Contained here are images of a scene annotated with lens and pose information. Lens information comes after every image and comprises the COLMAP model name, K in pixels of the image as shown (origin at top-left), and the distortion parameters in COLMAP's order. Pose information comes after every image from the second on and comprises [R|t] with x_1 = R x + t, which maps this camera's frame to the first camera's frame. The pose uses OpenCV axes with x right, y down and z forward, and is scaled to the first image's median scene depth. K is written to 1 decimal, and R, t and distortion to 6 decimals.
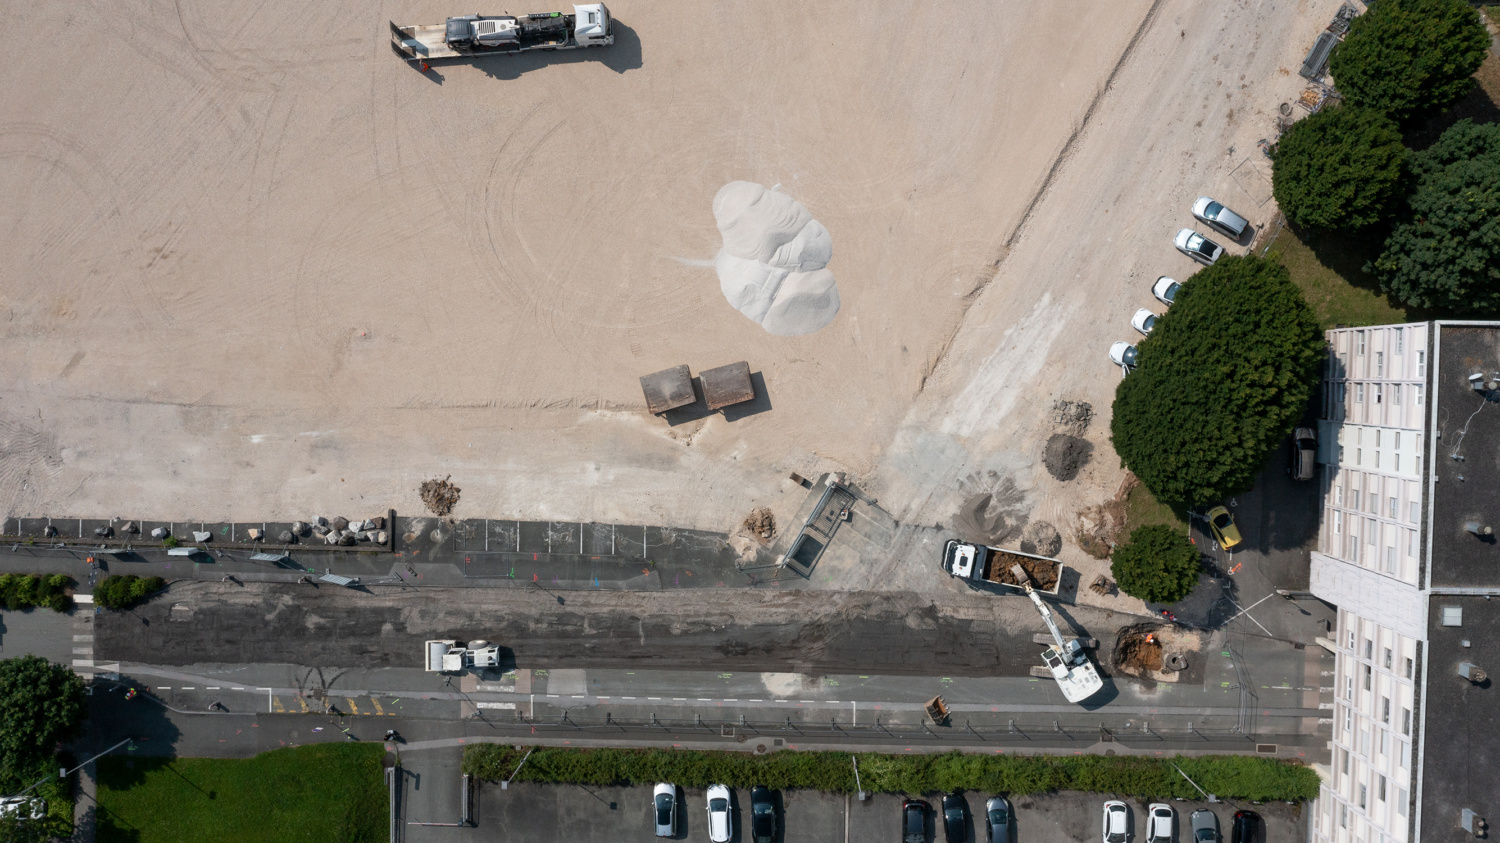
lens RADIAL K [[1183.5, 0, 750.0], [0, 1183.5, 421.5], [0, 0, 1]] dist [-0.027929, 0.013844]
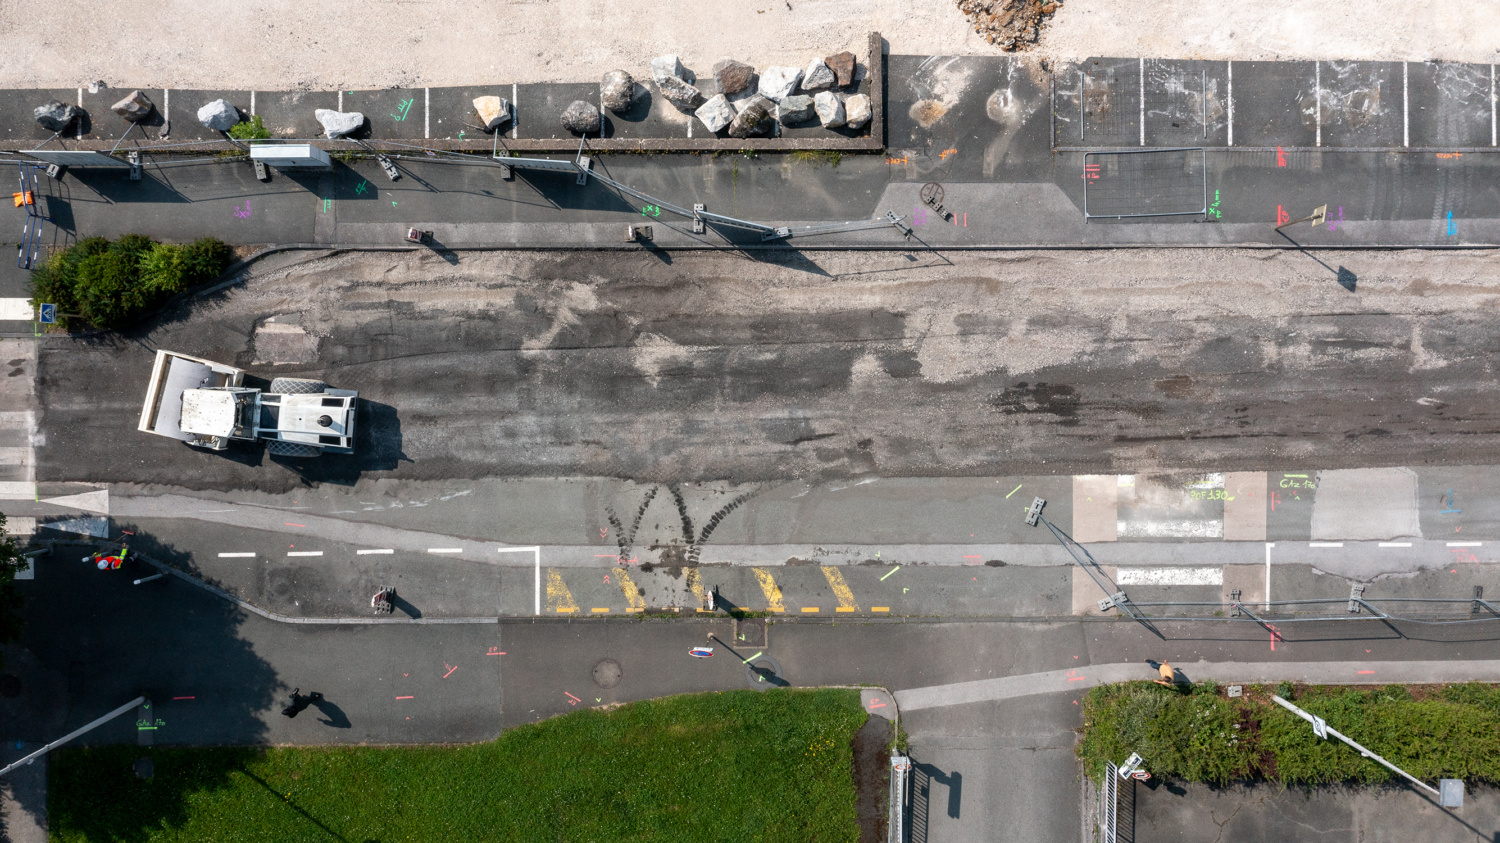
lens RADIAL K [[1183.5, 0, 750.0], [0, 1183.5, 421.5], [0, 0, 1]] dist [-0.027929, 0.013844]
pose [[0.999469, -0.021090, 0.024847, -0.354239], [0.021246, 0.999756, -0.006009, 0.193666], [-0.024715, 0.006533, 0.999673, 0.644189]]
